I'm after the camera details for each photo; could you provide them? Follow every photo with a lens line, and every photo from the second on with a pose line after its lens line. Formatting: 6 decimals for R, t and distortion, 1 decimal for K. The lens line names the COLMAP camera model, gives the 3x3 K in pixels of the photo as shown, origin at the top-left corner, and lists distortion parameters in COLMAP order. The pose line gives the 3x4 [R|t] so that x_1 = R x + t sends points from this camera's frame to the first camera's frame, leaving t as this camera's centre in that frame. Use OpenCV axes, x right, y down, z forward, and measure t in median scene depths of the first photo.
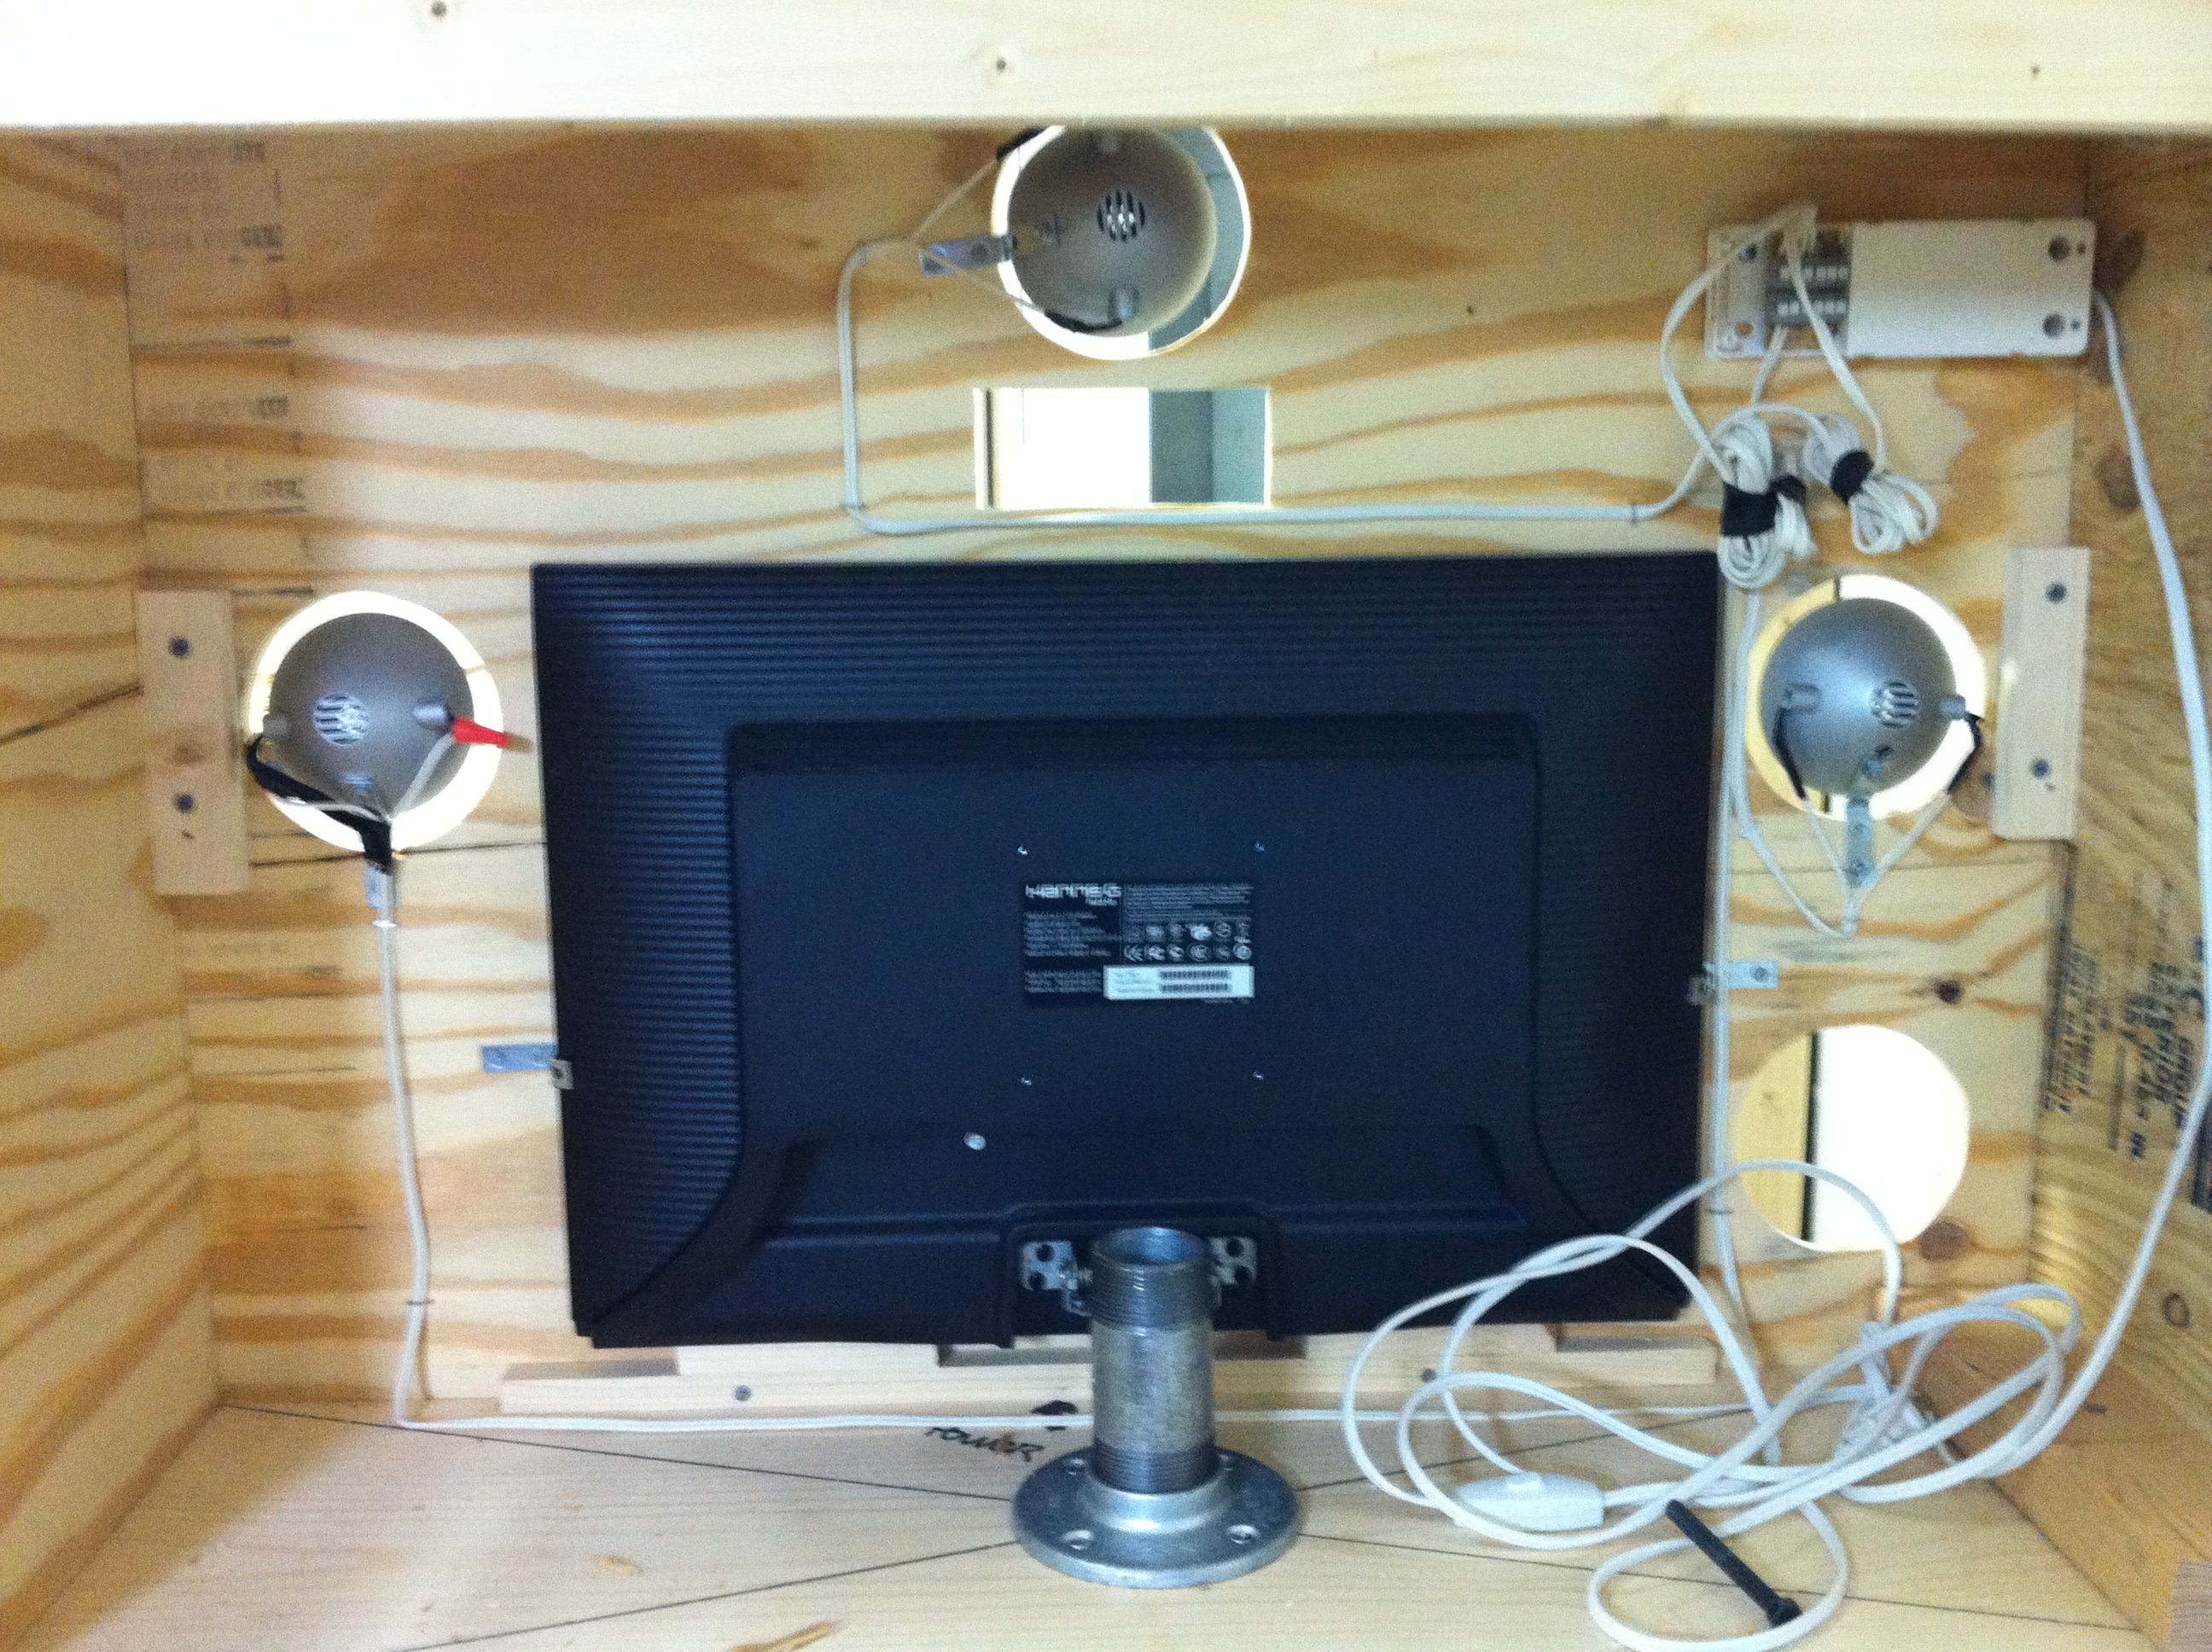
lens RADIAL K [[2089.0, 0, 1053.8], [0, 2089.0, 823.6], [0, 0, 1]] dist [0.077870, -0.276624]
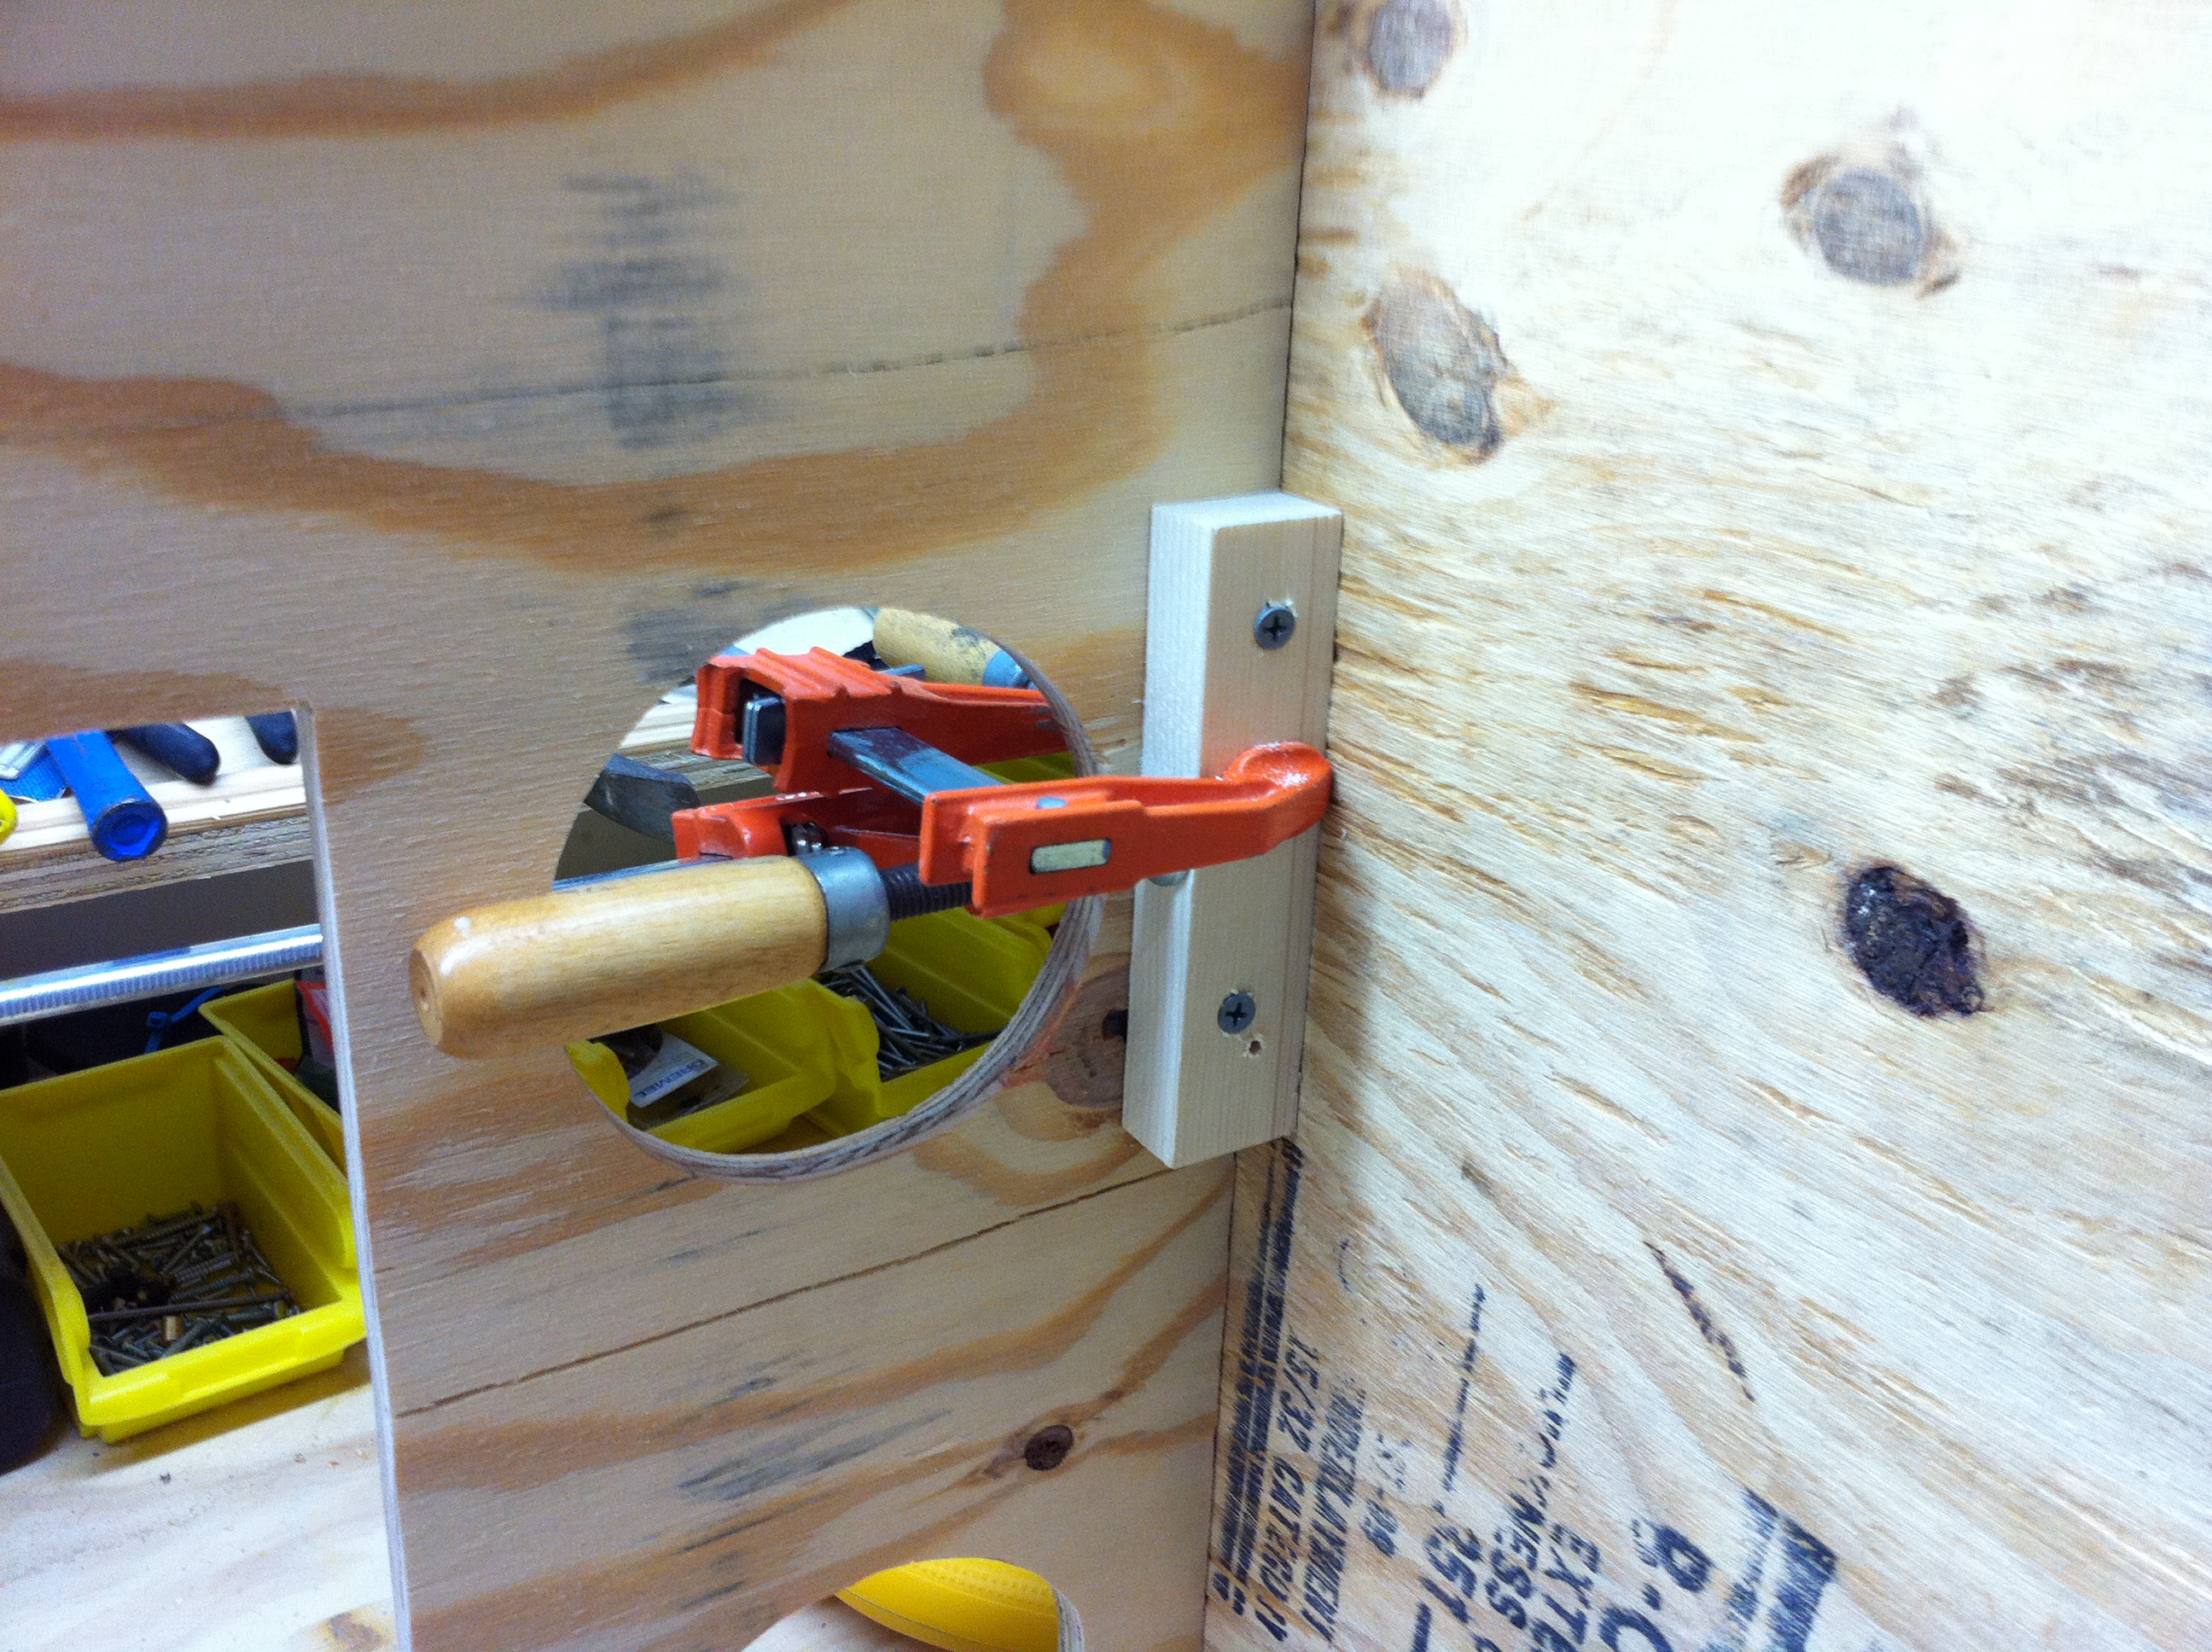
lens RADIAL K [[2135.4, 0, 1145.4], [0, 2135.4, 840.5], [0, 0, 1]] dist [0.083108, -0.323928]
pose [[0.837565, -0.157327, 0.523194, 0.230155], [0.030075, 0.969465, 0.243377, -0.173182], [-0.545509, -0.188109, 0.816722, 0.661215]]
